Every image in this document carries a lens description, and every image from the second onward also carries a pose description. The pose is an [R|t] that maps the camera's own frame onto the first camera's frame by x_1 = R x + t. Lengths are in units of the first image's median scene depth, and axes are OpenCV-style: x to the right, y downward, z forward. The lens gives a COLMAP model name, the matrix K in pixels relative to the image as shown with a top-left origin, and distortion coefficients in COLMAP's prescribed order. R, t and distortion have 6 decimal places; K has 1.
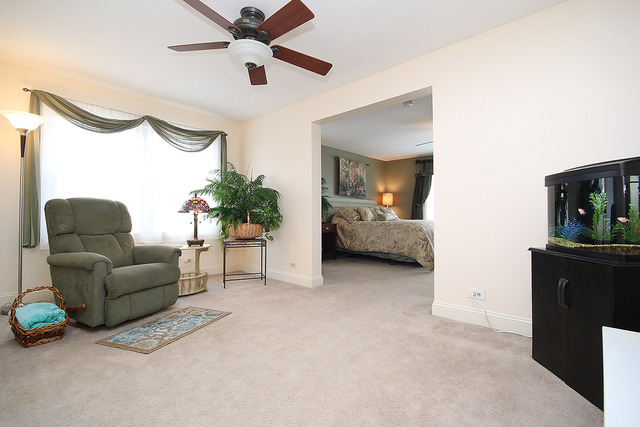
lens RADIAL K [[294.9, 0, 321.9], [0, 294.9, 212.9], [0, 0, 1]] dist [-0.000835, -0.004503]
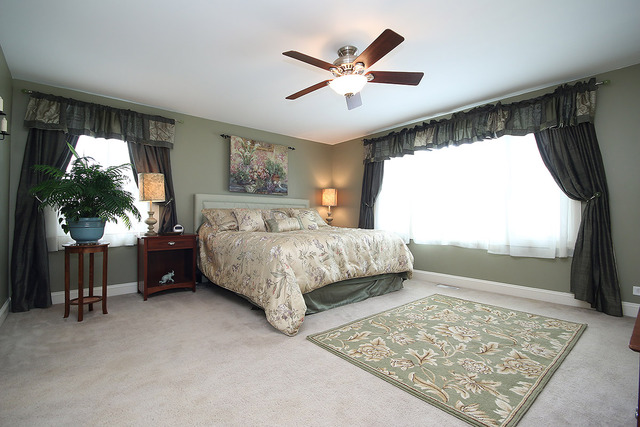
lens RADIAL K [[294.9, 0, 320.5], [0, 294.9, 210.9], [0, 0, 1]] dist [-0.000835, -0.004503]
pose [[0.992132, -0.004623, -0.125108, 0.321908], [0.002856, 0.999894, -0.014296, -0.004500], [0.125161, 0.013826, 0.992040, 0.325794]]
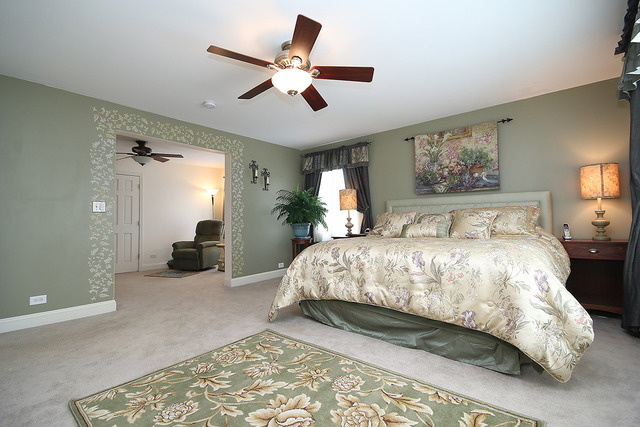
lens RADIAL K [[294.9, 0, 322.2], [0, 294.9, 212.2], [0, 0, 1]] dist [-0.000835, -0.004503]
pose [[0.047284, -0.032774, -0.998344, 0.642890], [0.023574, 0.999220, -0.031686, -0.004584], [0.998603, -0.022037, 0.048020, 0.698991]]
